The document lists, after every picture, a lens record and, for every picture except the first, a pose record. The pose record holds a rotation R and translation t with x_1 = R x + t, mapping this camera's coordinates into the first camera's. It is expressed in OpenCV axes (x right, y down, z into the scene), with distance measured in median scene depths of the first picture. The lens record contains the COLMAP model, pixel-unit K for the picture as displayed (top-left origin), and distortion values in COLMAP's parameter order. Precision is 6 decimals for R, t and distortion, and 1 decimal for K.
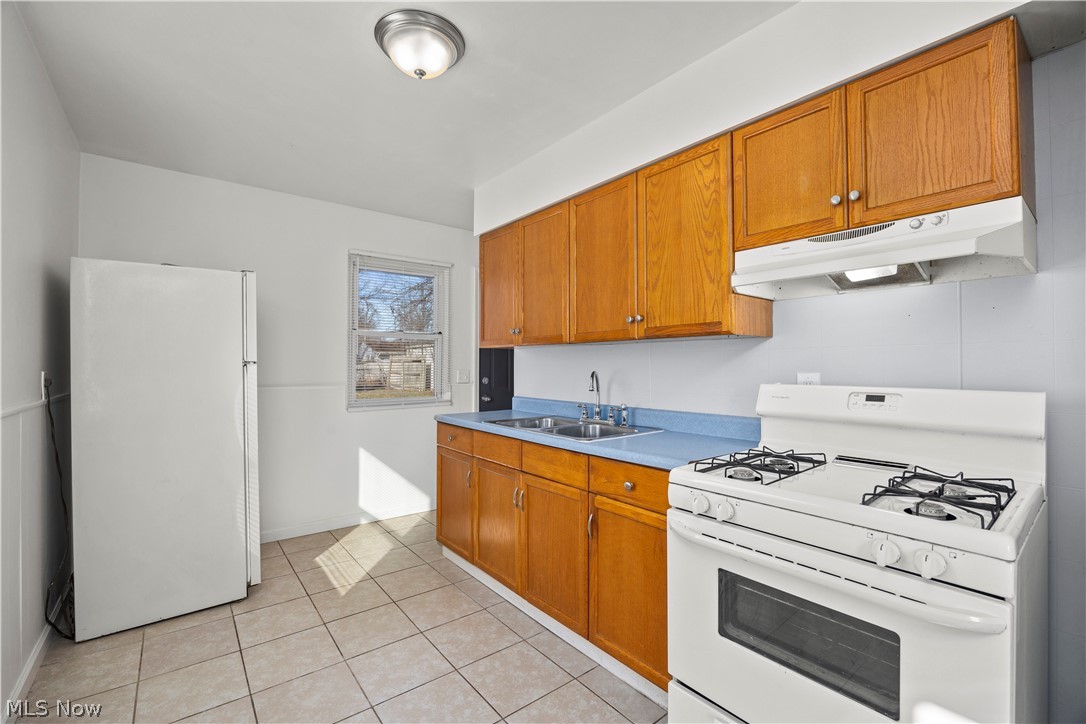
lens RADIAL K [[447.2, 0, 543.0], [0, 447.2, 362.0], [0, 0, 1]] dist [-0.017346, -0.000010]
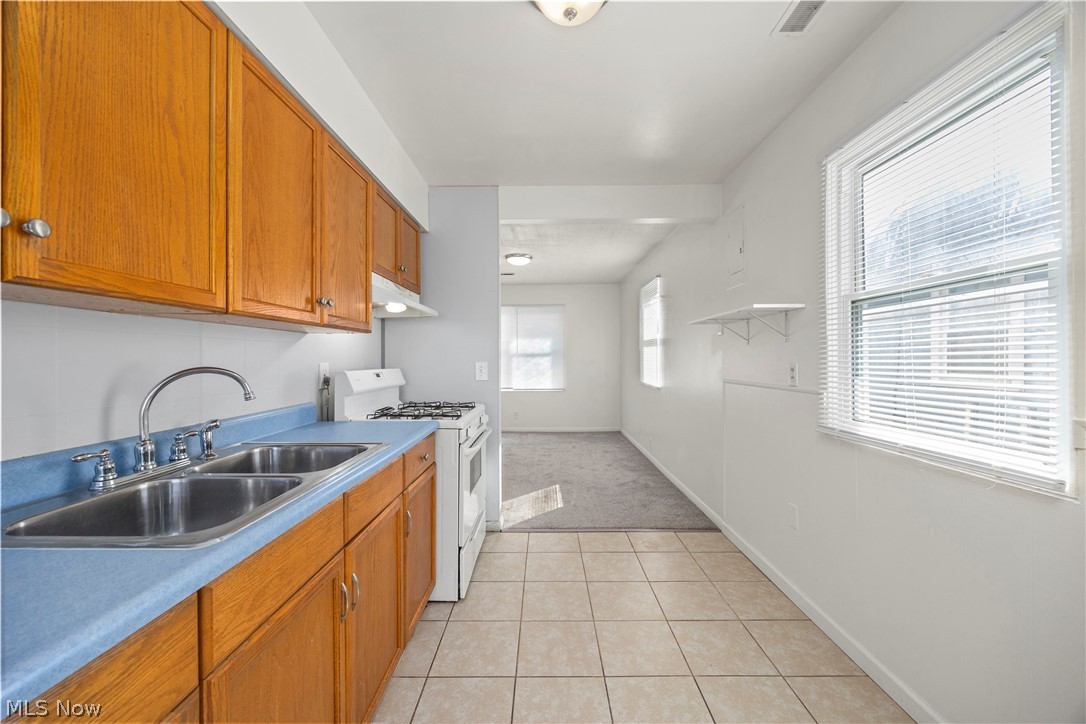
lens RADIAL K [[419.2, 0, 538.2], [0, 419.2, 356.8], [0, 0, 1]] dist [-0.001392, -0.000085]
pose [[-0.767188, -0.001588, 0.641420, -0.692550], [-0.010394, 0.999896, -0.009957, 0.012148], [-0.641338, -0.014306, -0.767125, 1.526811]]
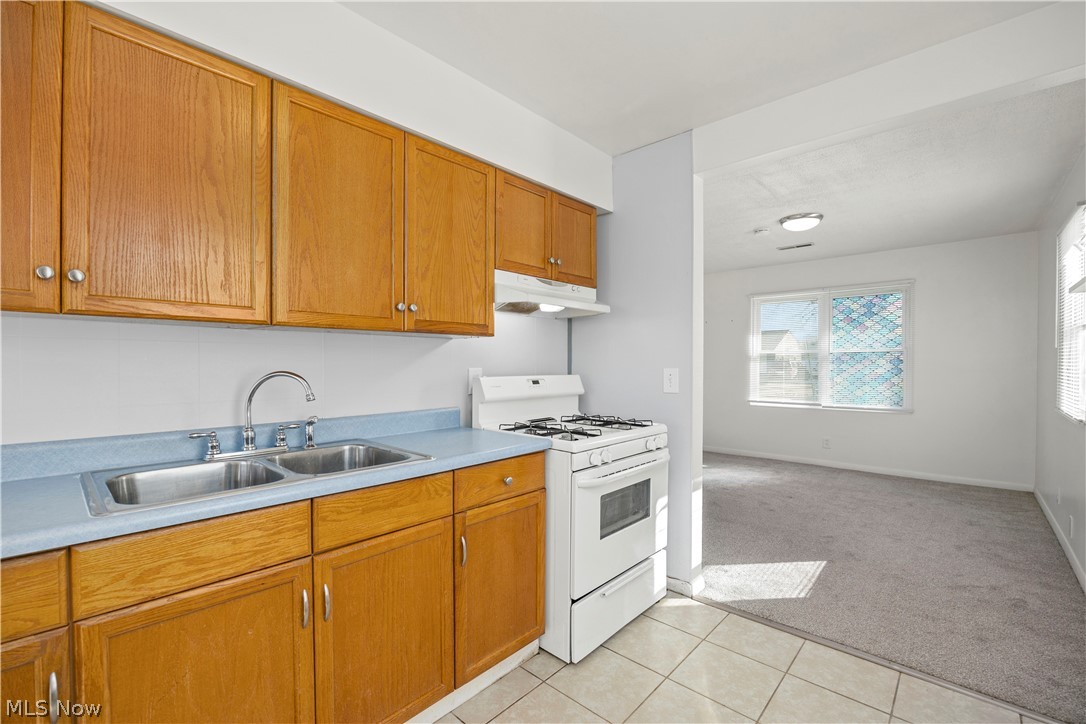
lens RADIAL K [[467.3, 0, 538.7], [0, 467.3, 365.3], [0, 0, 1]] dist [-0.017032, 0.000106]
pose [[-0.131254, -0.009861, 0.991300, -0.793884], [-0.012419, 0.999888, 0.008302, 0.003056], [-0.991271, -0.011221, -0.131362, 0.979199]]
